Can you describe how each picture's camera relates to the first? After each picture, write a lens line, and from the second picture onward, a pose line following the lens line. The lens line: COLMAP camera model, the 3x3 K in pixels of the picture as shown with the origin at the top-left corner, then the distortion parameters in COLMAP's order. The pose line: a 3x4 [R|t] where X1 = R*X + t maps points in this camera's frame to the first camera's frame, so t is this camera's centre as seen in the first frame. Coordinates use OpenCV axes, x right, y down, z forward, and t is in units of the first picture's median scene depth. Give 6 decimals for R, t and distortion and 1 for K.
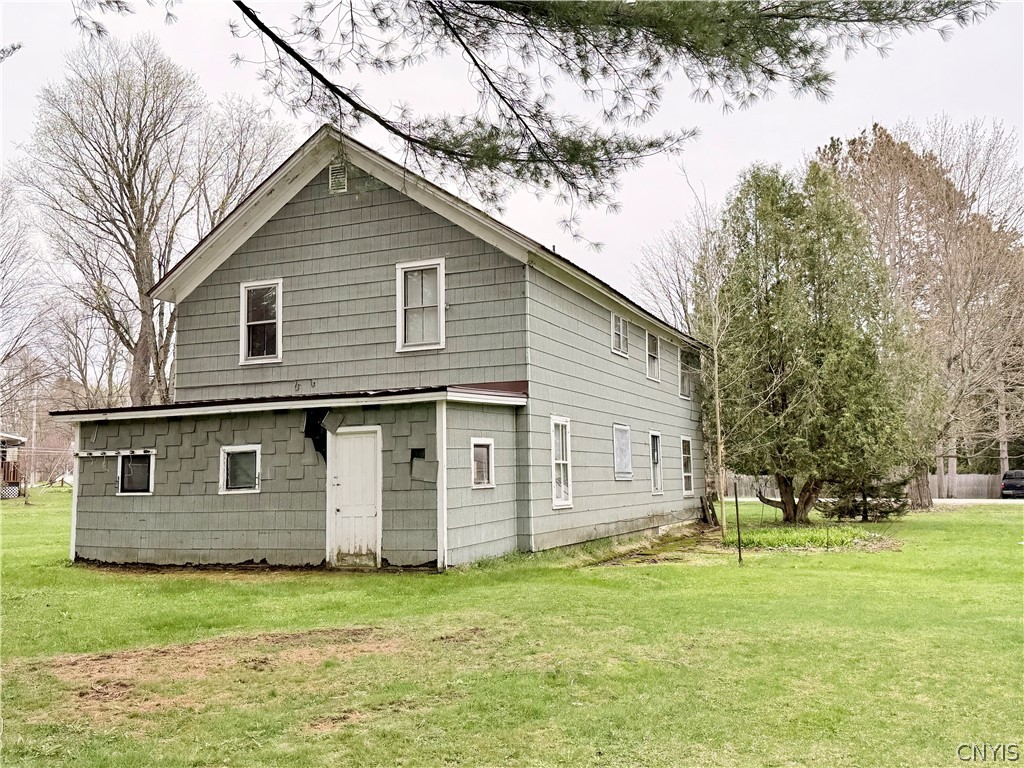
lens RADIAL K [[903.3, 0, 512.0], [0, 903.3, 384.0], [0, 0, 1]] dist [0.248609, -0.492828]
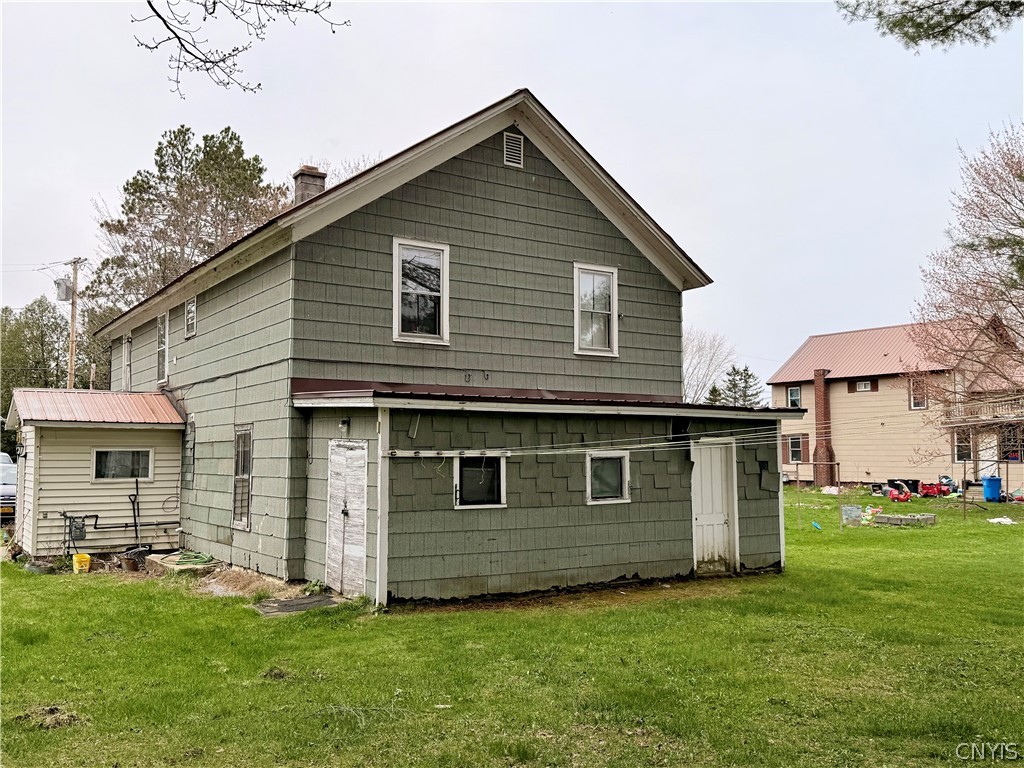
lens RADIAL K [[903.3, 0, 512.0], [0, 903.3, 384.0], [0, 0, 1]] dist [0.248609, -0.492828]
pose [[0.539432, 0.079353, 0.838282, -1.083407], [-0.094016, 0.995001, -0.033689, 0.039985], [-0.836764, -0.060640, 0.544196, 0.587206]]
